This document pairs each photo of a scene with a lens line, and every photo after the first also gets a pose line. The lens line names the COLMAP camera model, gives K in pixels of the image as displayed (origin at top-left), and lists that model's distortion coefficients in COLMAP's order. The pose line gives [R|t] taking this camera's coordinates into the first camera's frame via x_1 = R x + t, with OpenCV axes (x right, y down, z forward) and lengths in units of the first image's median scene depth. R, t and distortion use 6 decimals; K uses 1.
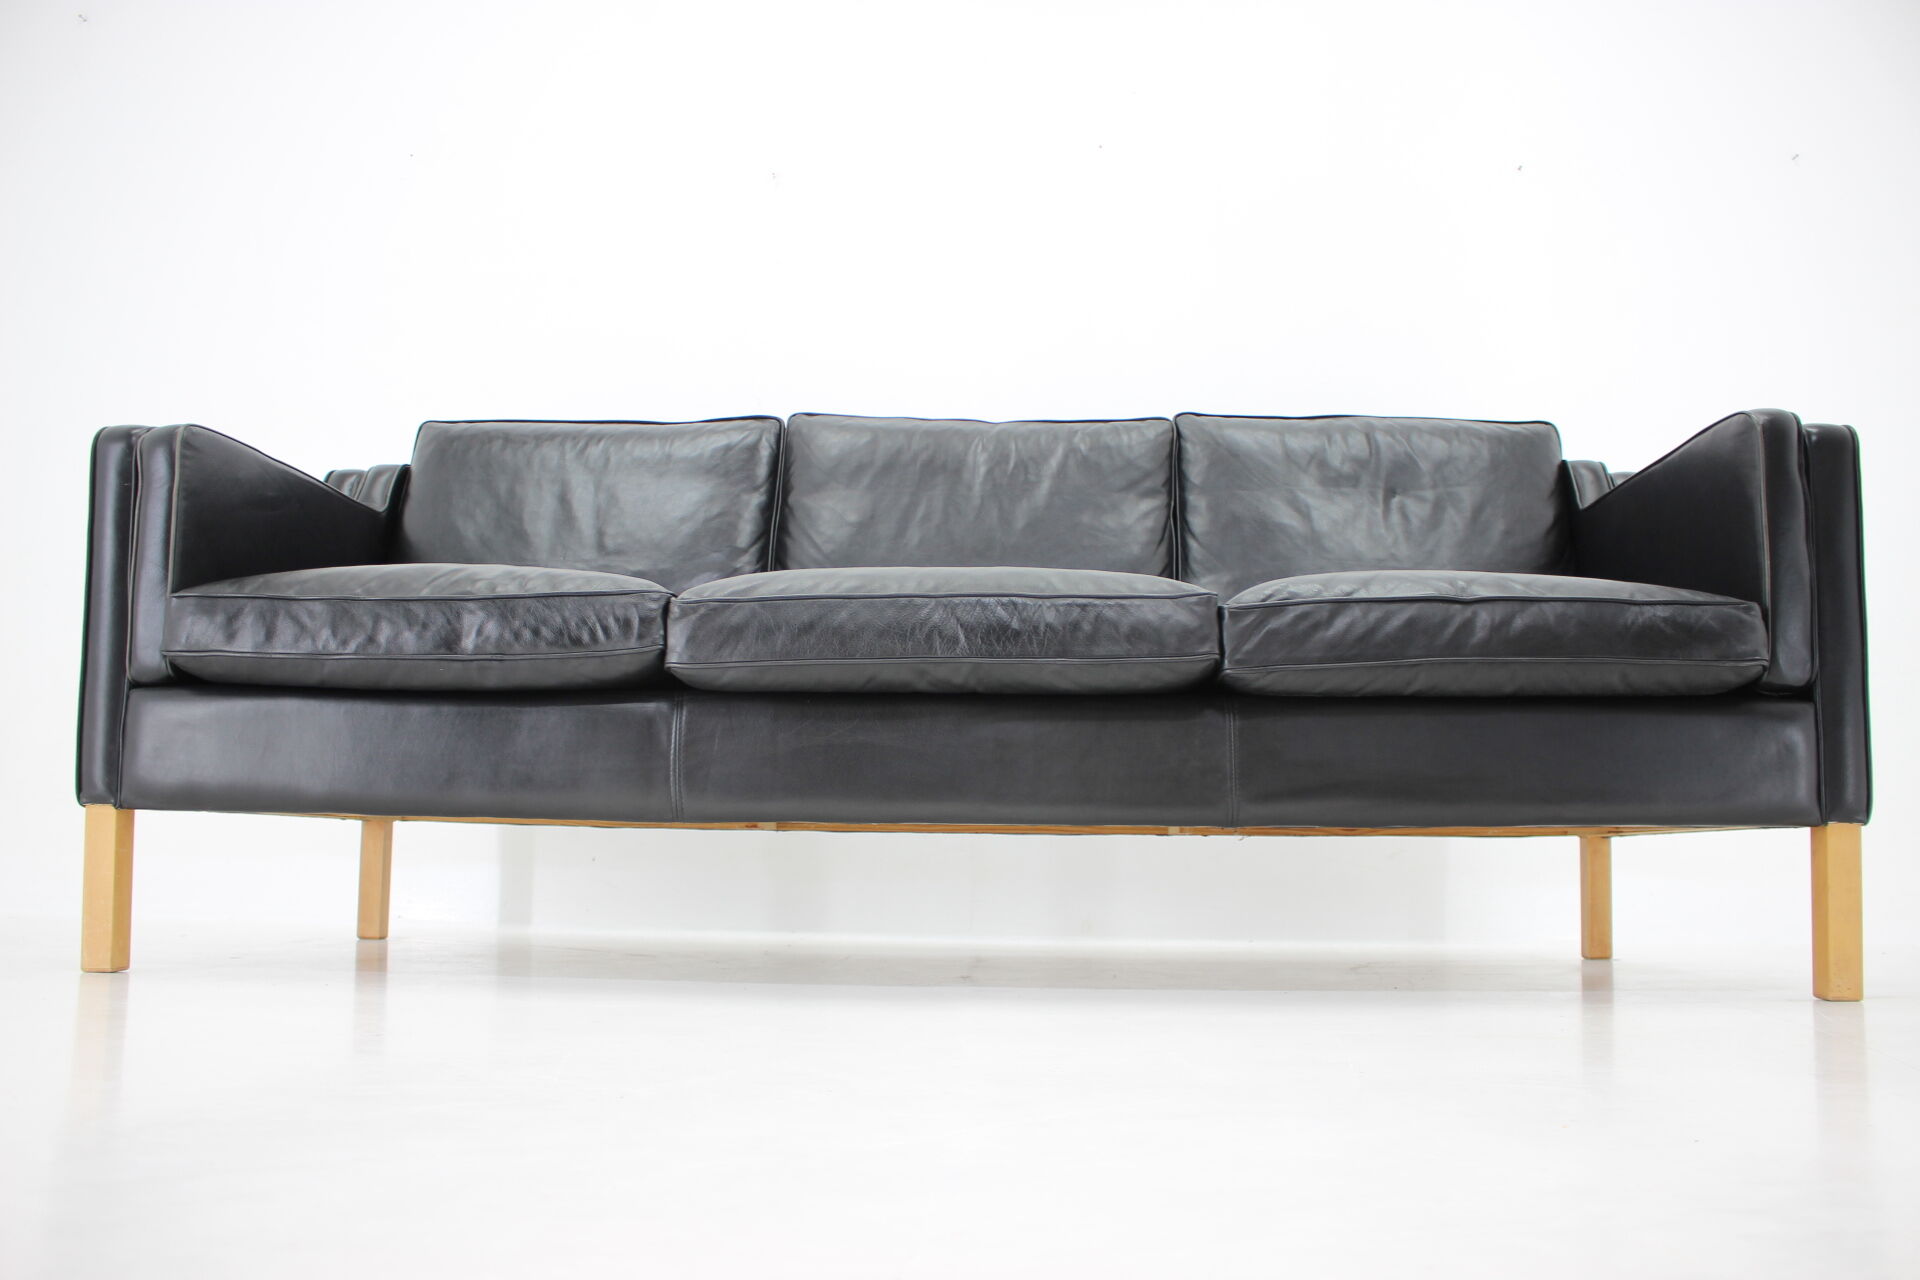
lens RADIAL K [[1620.0, 0, 958.9], [0, 1620.0, 624.7], [0, 0, 1]] dist [-0.139235, 0.079770]
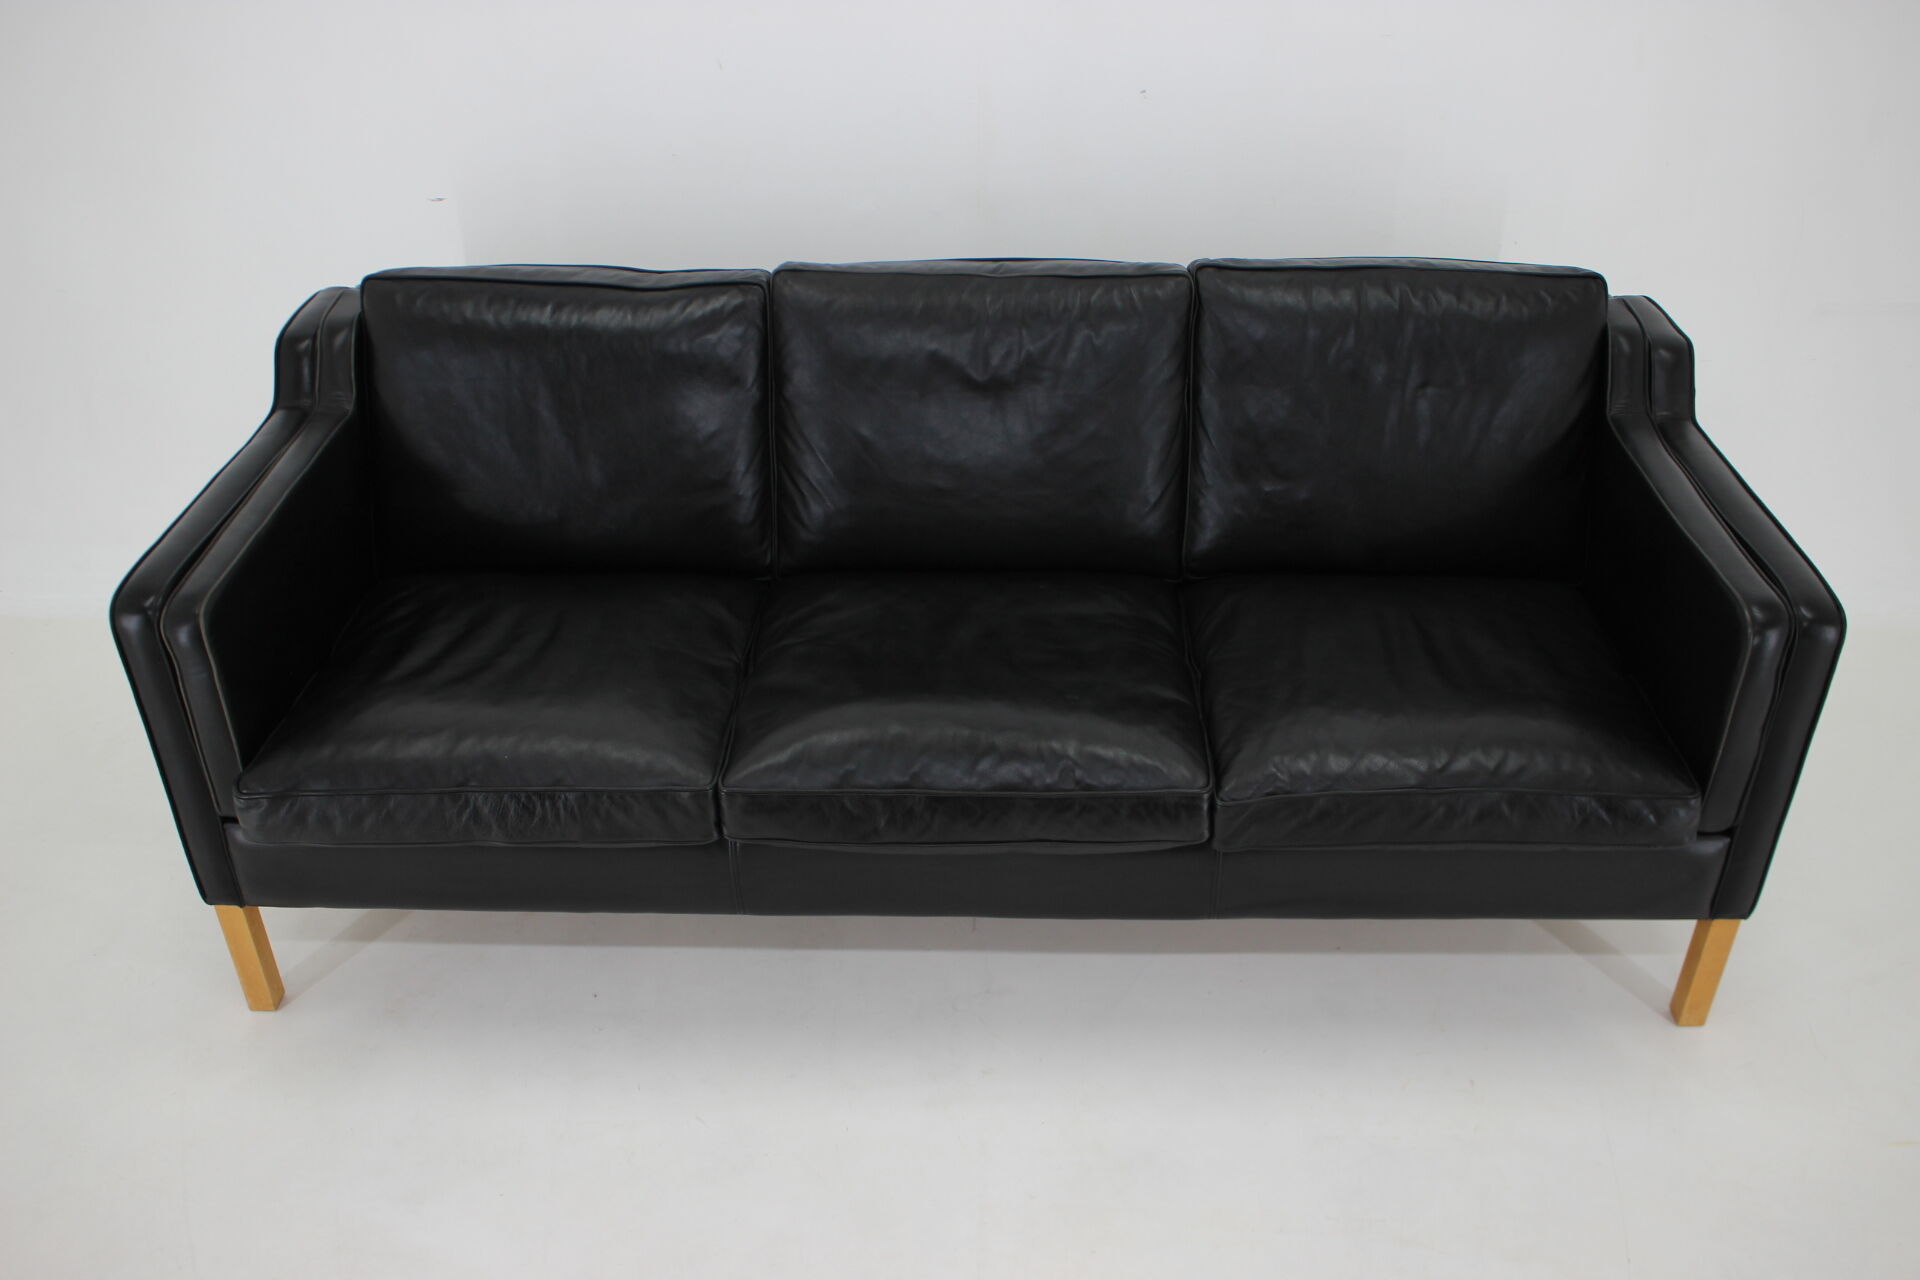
lens RADIAL K [[1812.0, 0, 962.8], [0, 1812.0, 672.9], [0, 0, 1]] dist [-0.113769, 0.000000]
pose [[0.999488, -0.026726, 0.017565, -0.023339], [0.009413, 0.770740, 0.637080, -0.627793], [-0.030565, -0.636589, 0.770597, 0.071444]]
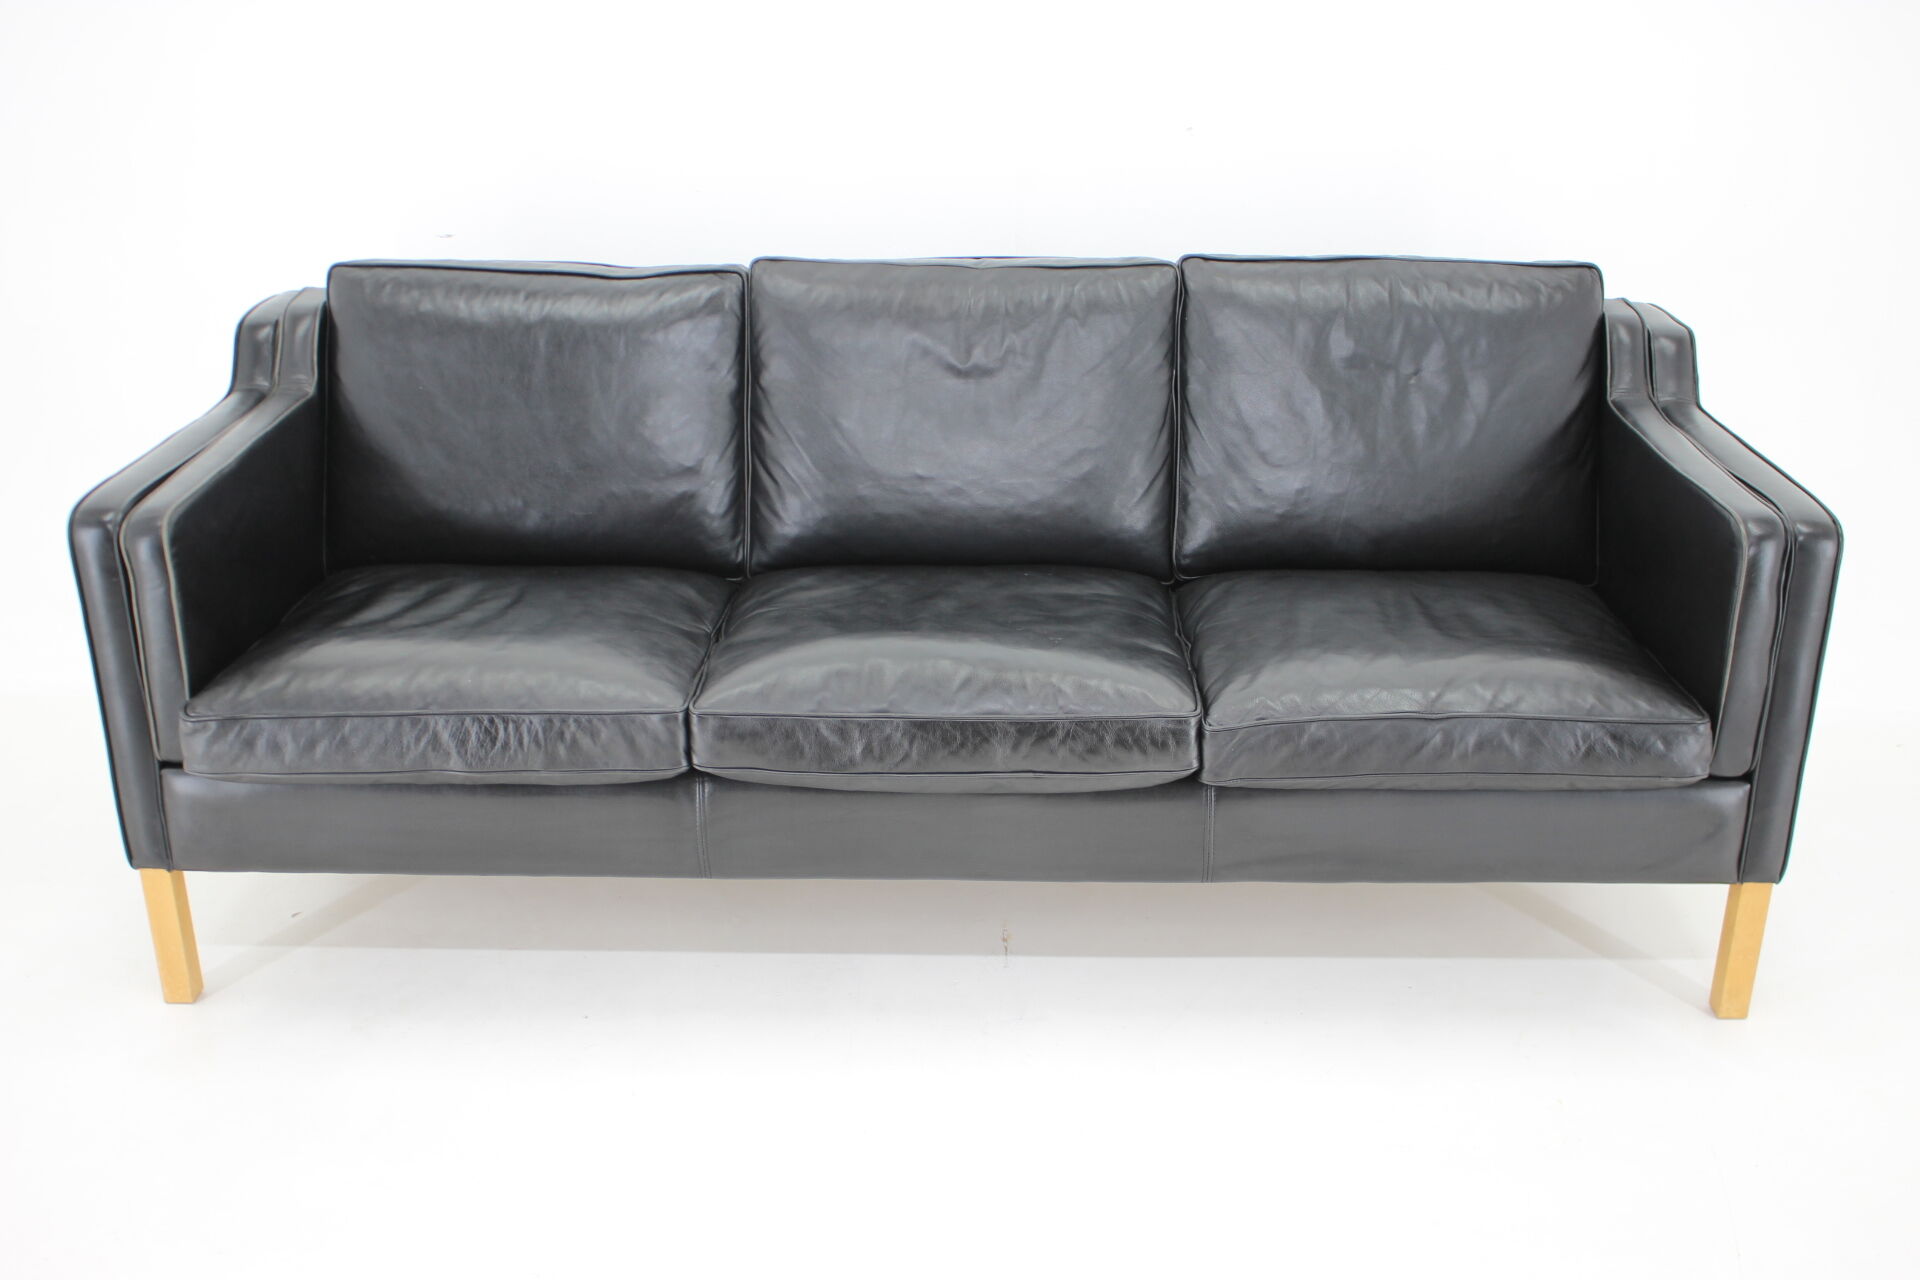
lens RADIAL K [[2207.2, 0, 968.3], [0, 2207.2, 654.7], [0, 0, 1]] dist [-0.097402, 0.000000]
pose [[0.999306, -0.019293, 0.031860, -0.029785], [0.001907, 0.880778, 0.473526, -0.537525], [-0.037197, -0.473137, 0.880203, -0.192393]]
